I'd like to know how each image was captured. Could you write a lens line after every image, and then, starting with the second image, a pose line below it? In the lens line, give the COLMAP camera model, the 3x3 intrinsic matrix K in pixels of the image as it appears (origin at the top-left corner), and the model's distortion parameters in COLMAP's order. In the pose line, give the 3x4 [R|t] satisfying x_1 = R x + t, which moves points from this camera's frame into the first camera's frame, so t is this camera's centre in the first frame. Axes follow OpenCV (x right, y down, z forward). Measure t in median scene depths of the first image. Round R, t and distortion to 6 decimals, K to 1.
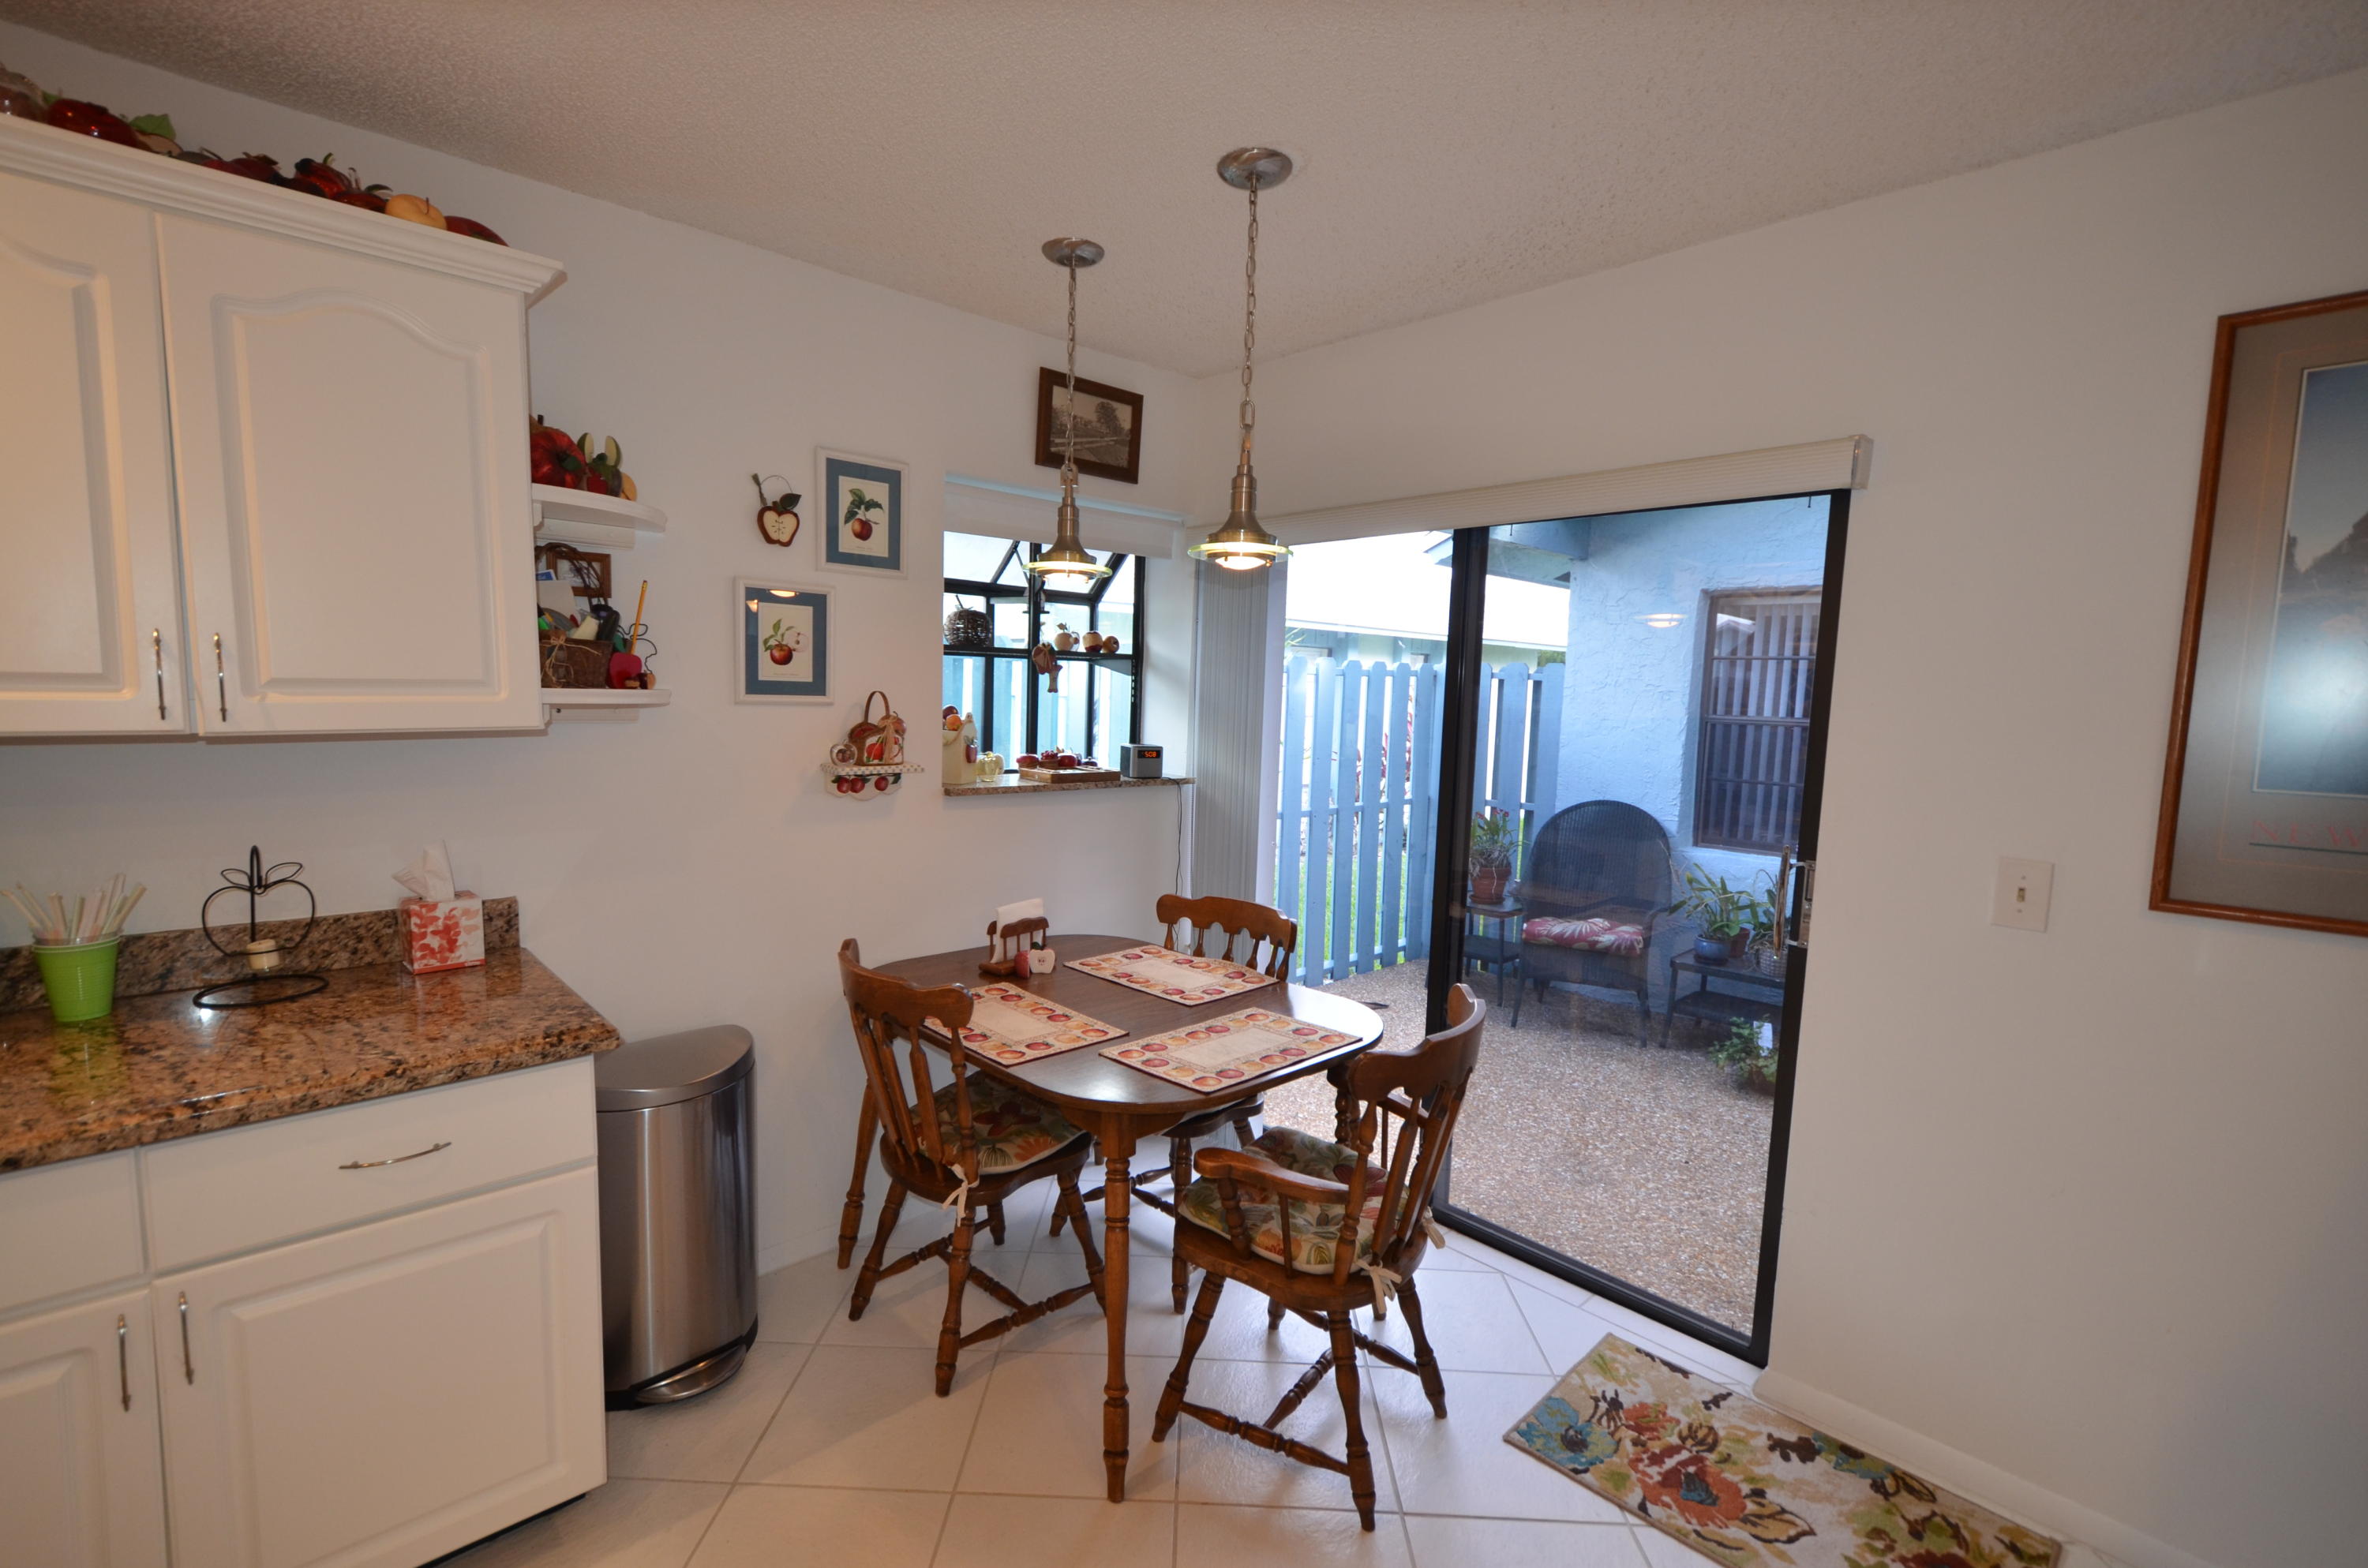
lens RADIAL K [[1037.4, 0, 1176.3], [0, 1037.4, 793.2], [0, 0, 1]] dist [0.011432, -0.008582]
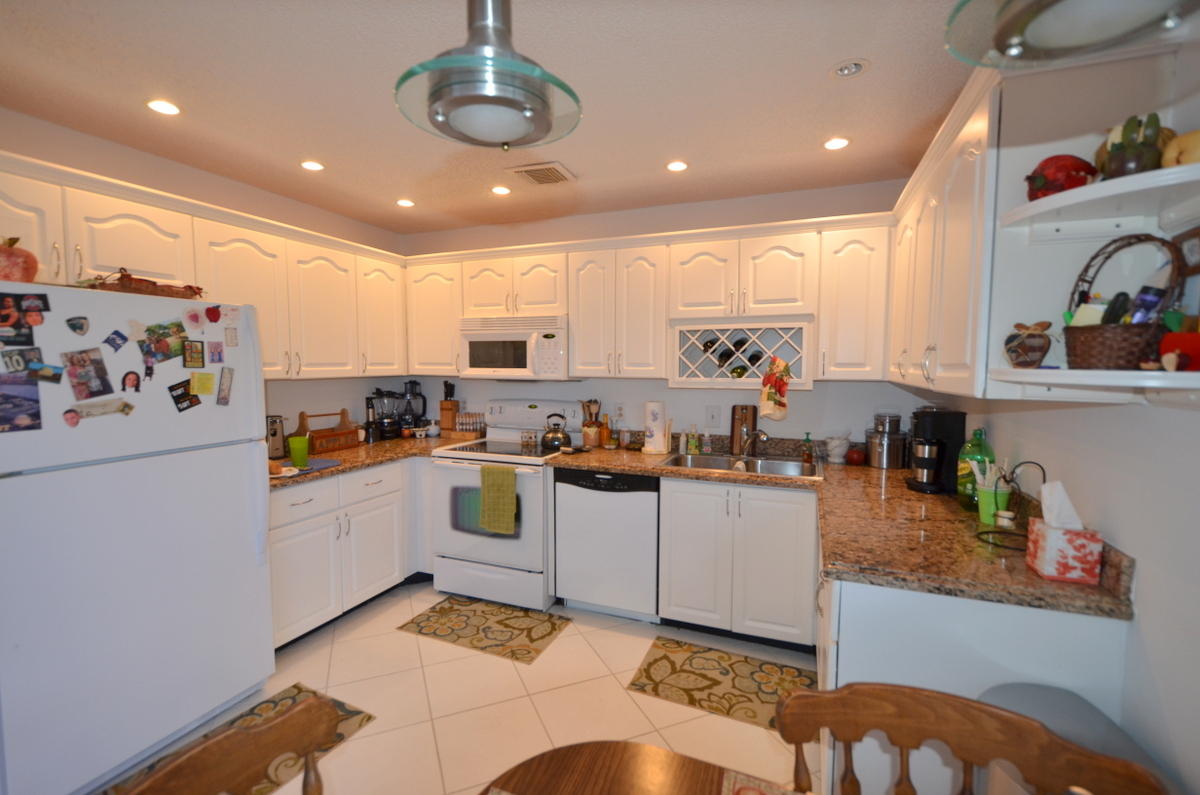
lens RADIAL K [[525.8, 0, 596.1], [0, 525.8, 402.2], [0, 0, 1]] dist [0.011432, -0.008582]
pose [[-0.905326, -0.000102, -0.424718, 0.129924], [-0.073161, 0.985089, 0.155713, -0.116183], [0.418370, 0.172043, -0.891834, 1.291000]]
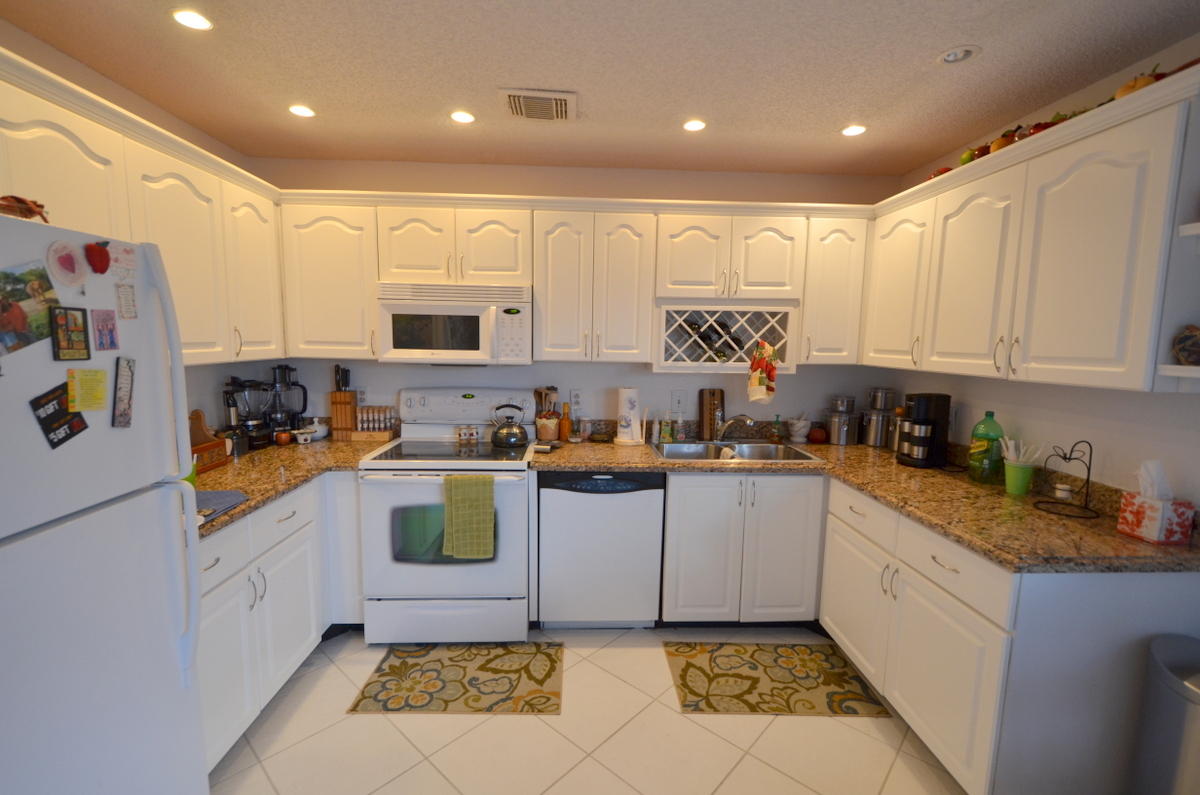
lens RADIAL K [[525.8, 0, 596.1], [0, 525.8, 402.2], [0, 0, 1]] dist [0.011432, -0.008582]
pose [[-0.649071, 0.052651, -0.758903, 0.442371], [-0.114035, 0.979596, 0.165493, -0.074452], [0.752132, 0.193958, -0.629823, 0.808071]]
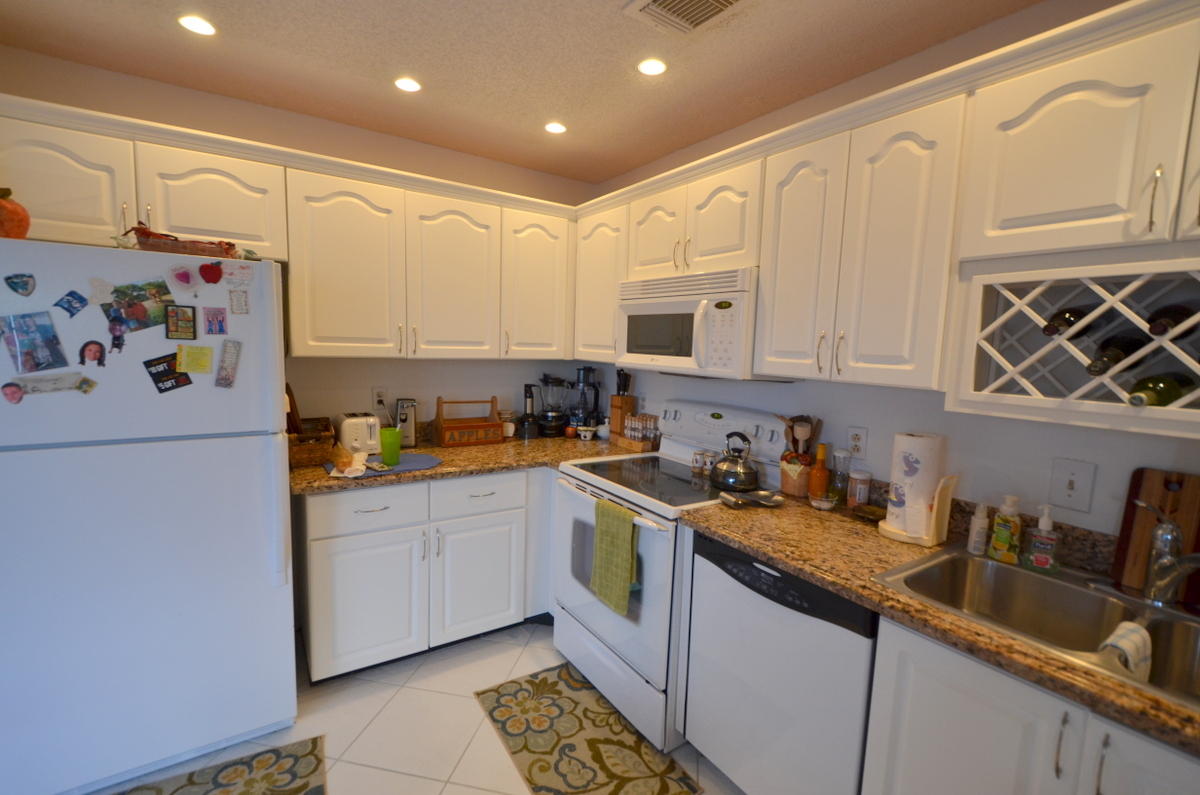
lens RADIAL K [[525.8, 0, 596.1], [0, 525.8, 402.2], [0, 0, 1]] dist [0.011432, -0.008582]
pose [[-0.984754, -0.080445, 0.154232, -0.342313], [-0.045213, 0.974536, 0.219624, -0.082876], [-0.167972, 0.209302, -0.963316, 0.784184]]
